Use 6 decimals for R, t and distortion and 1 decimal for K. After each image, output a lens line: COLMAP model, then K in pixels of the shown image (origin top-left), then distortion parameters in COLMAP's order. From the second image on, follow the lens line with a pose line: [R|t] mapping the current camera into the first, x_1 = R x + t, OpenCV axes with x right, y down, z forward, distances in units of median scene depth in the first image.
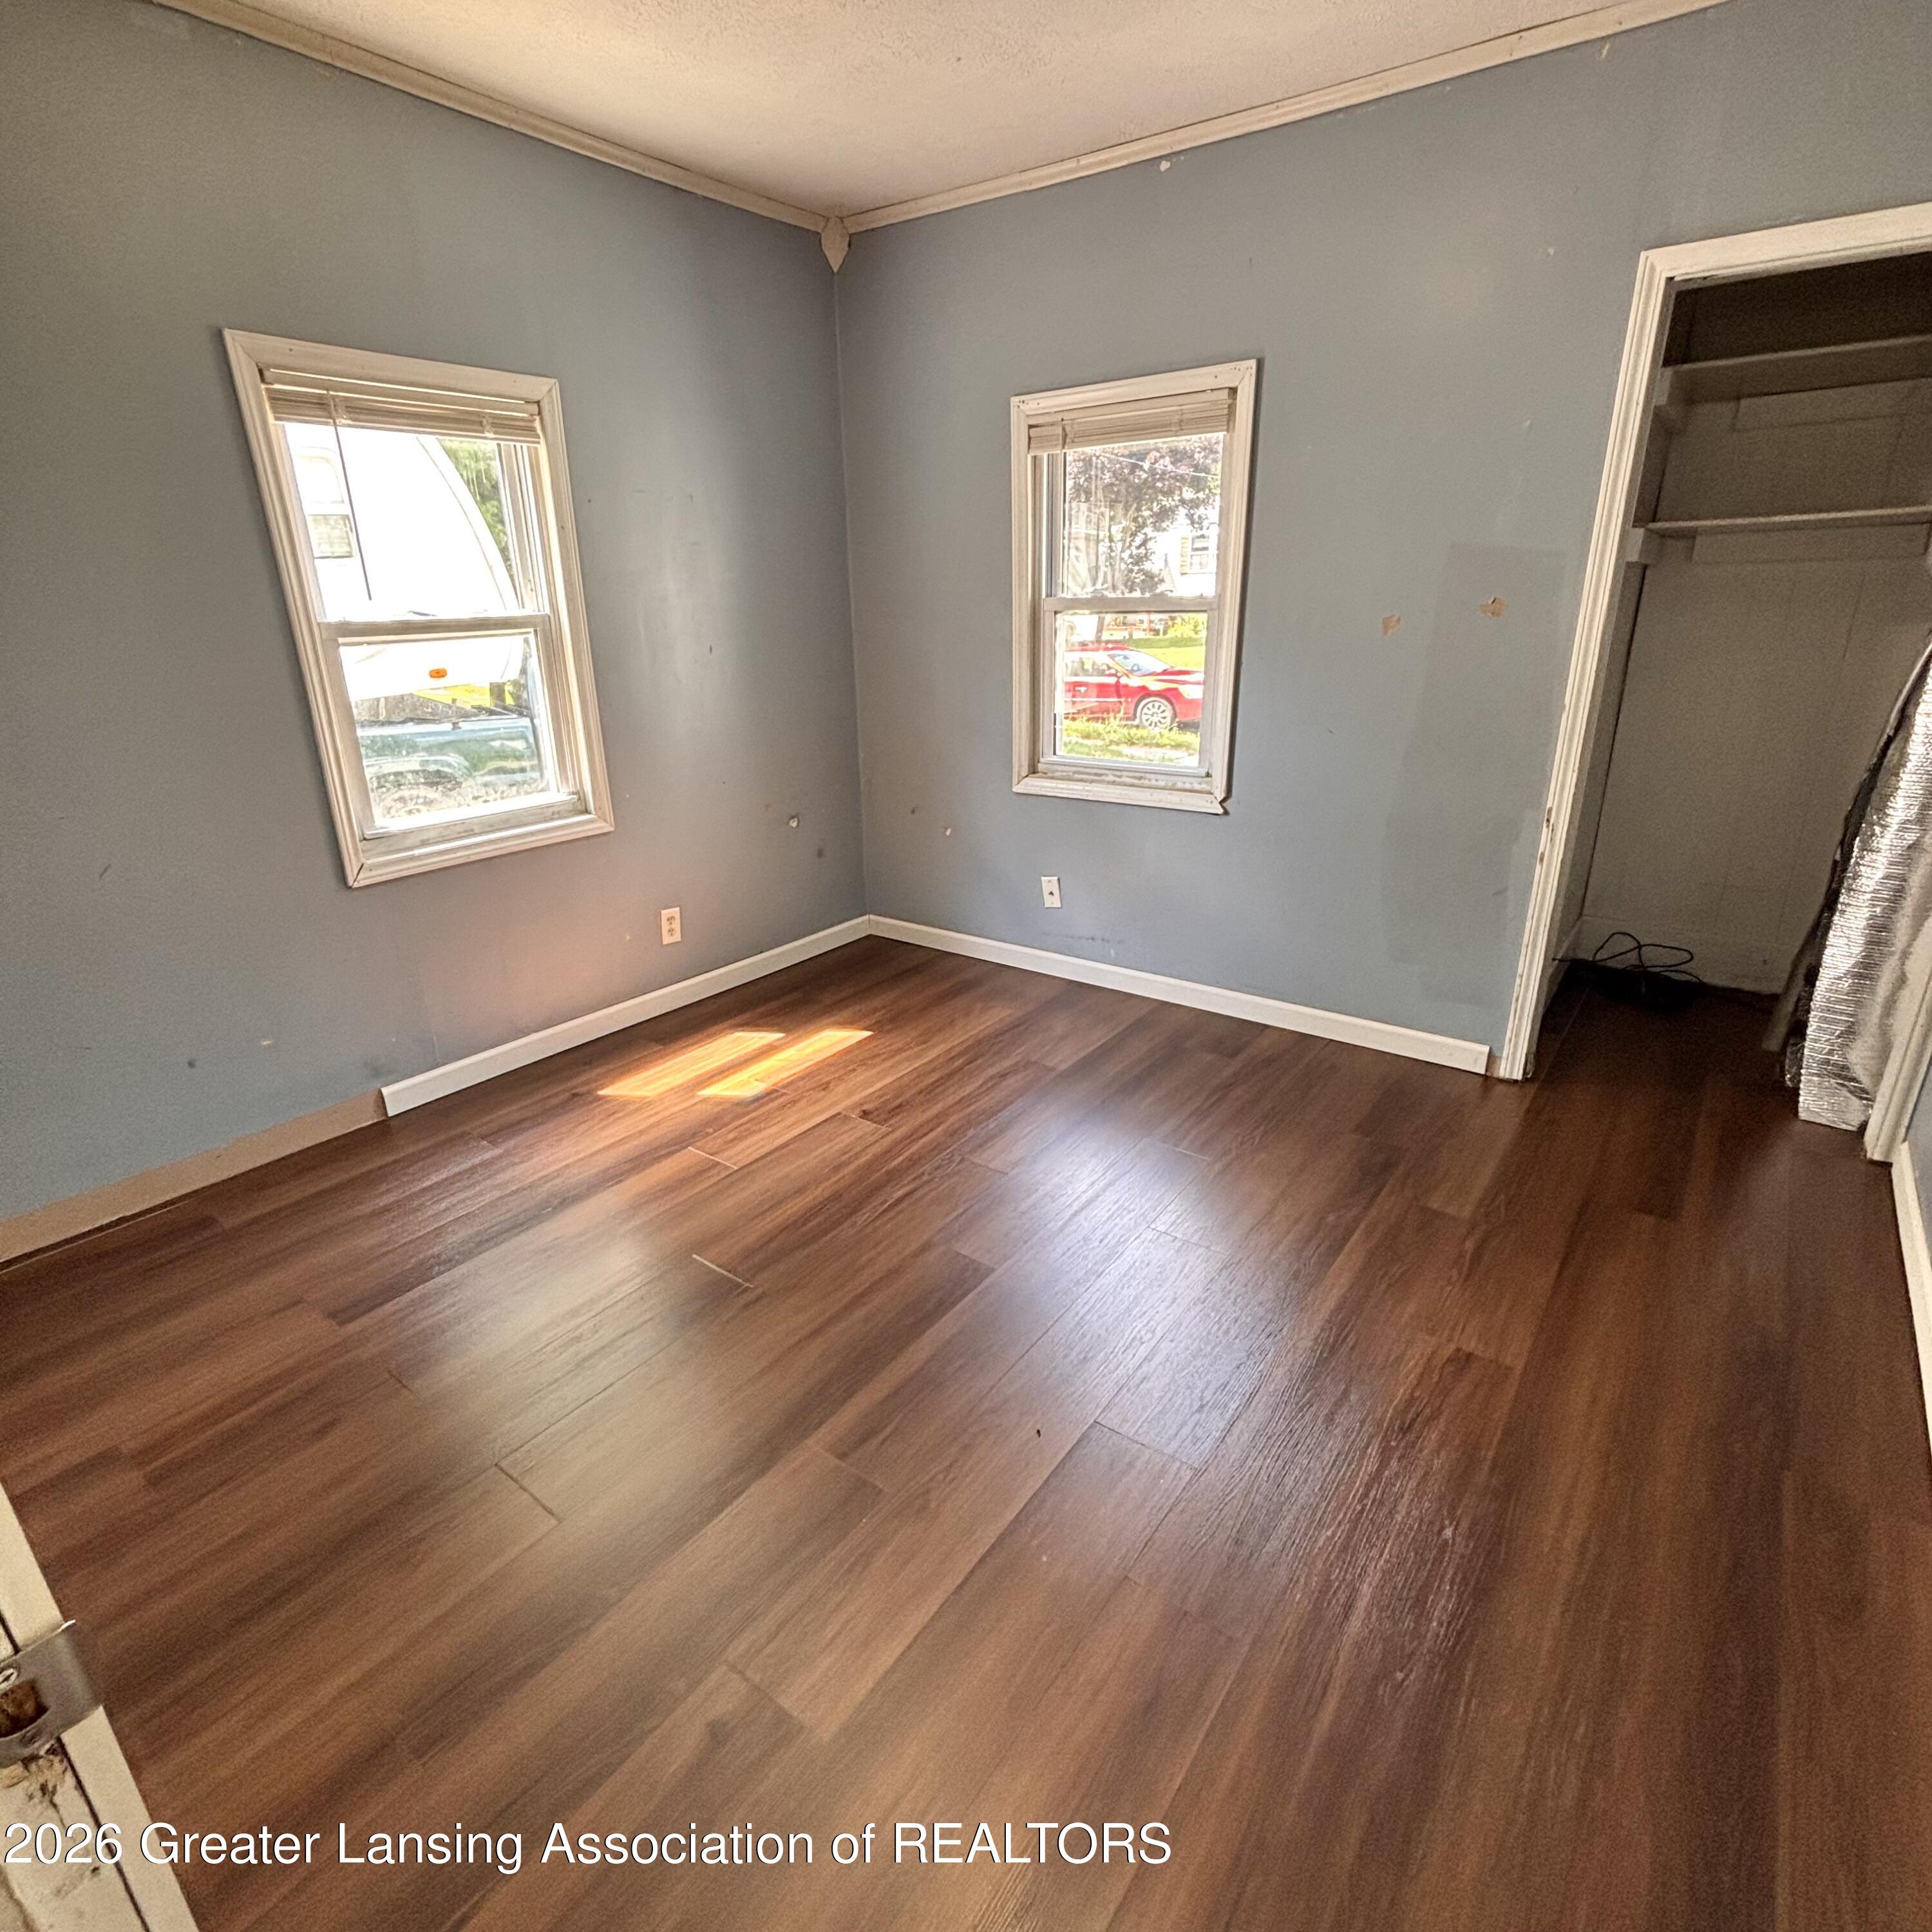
lens RADIAL K [[1036.2, 0, 1000.0], [0, 1036.2, 983.6], [0, 0, 1]] dist [0.004736, -0.001437]
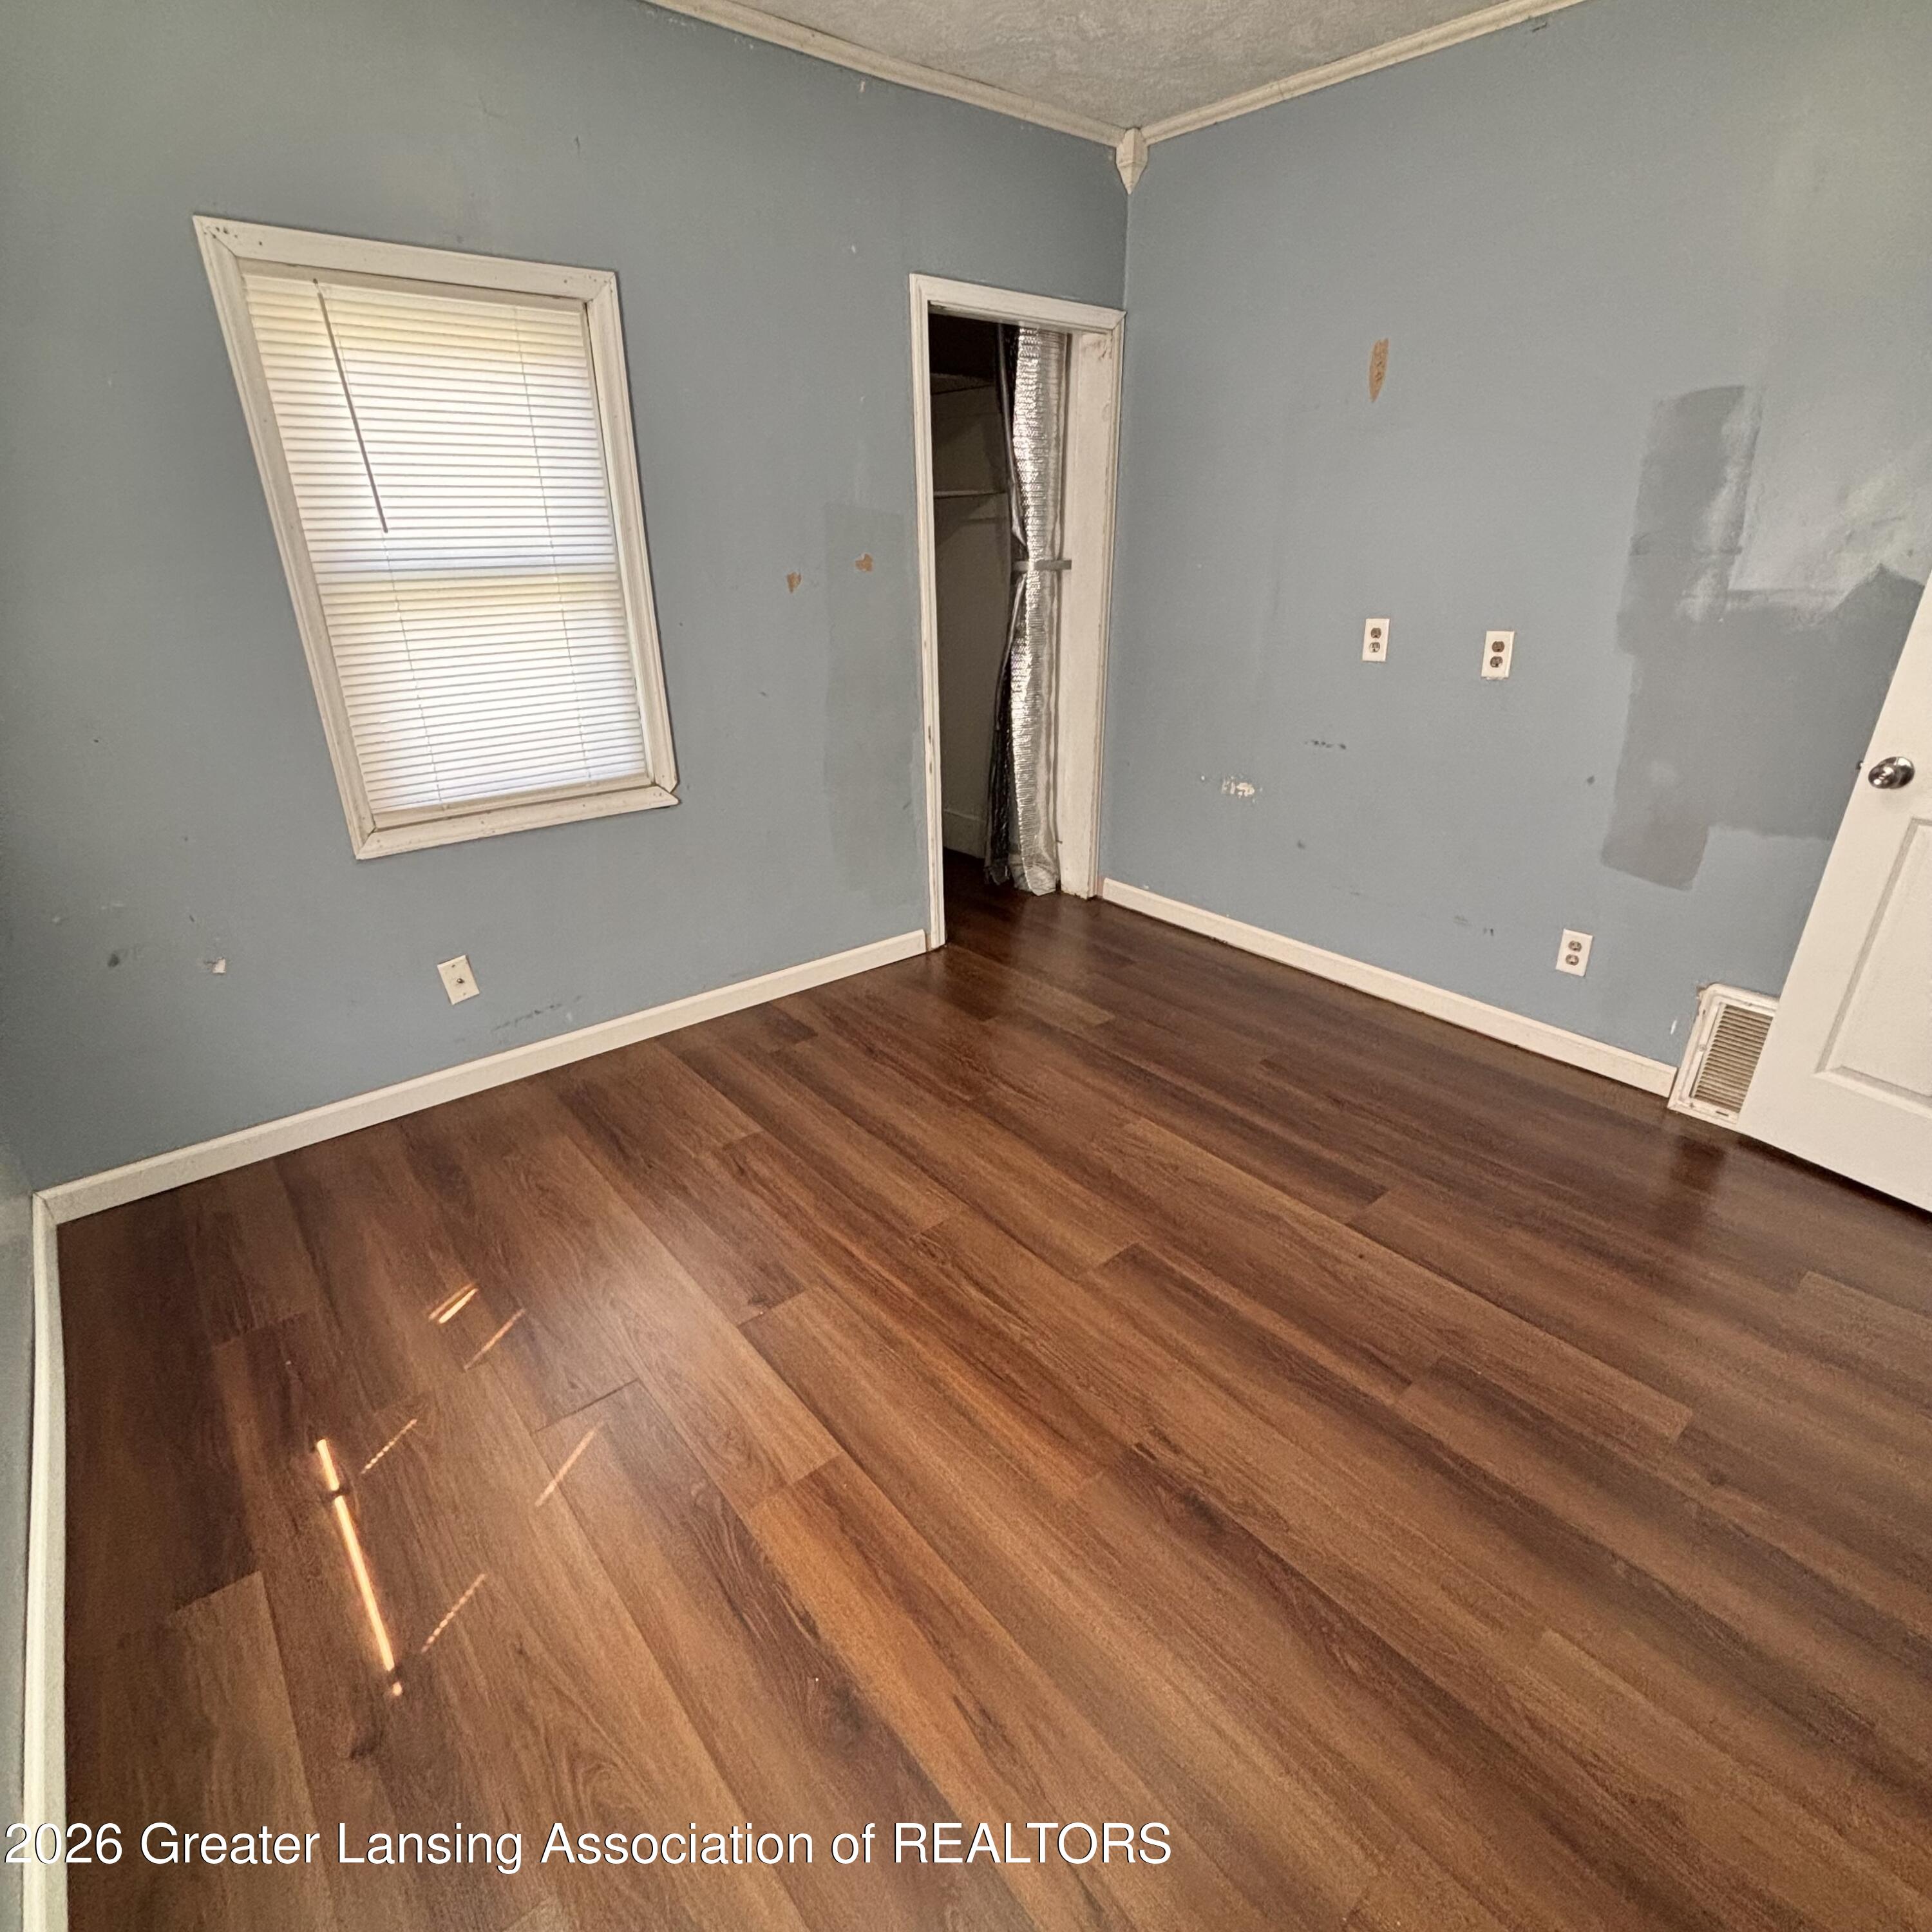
lens RADIAL K [[1036.2, 0, 971.2], [0, 1036.2, 961.7], [0, 0, 1]] dist [0.004736, -0.001437]
pose [[0.239663, -0.362373, 0.900693, -0.586187], [0.343025, 0.899500, 0.270618, -0.202060], [-0.908237, 0.244103, 0.339880, 0.523920]]
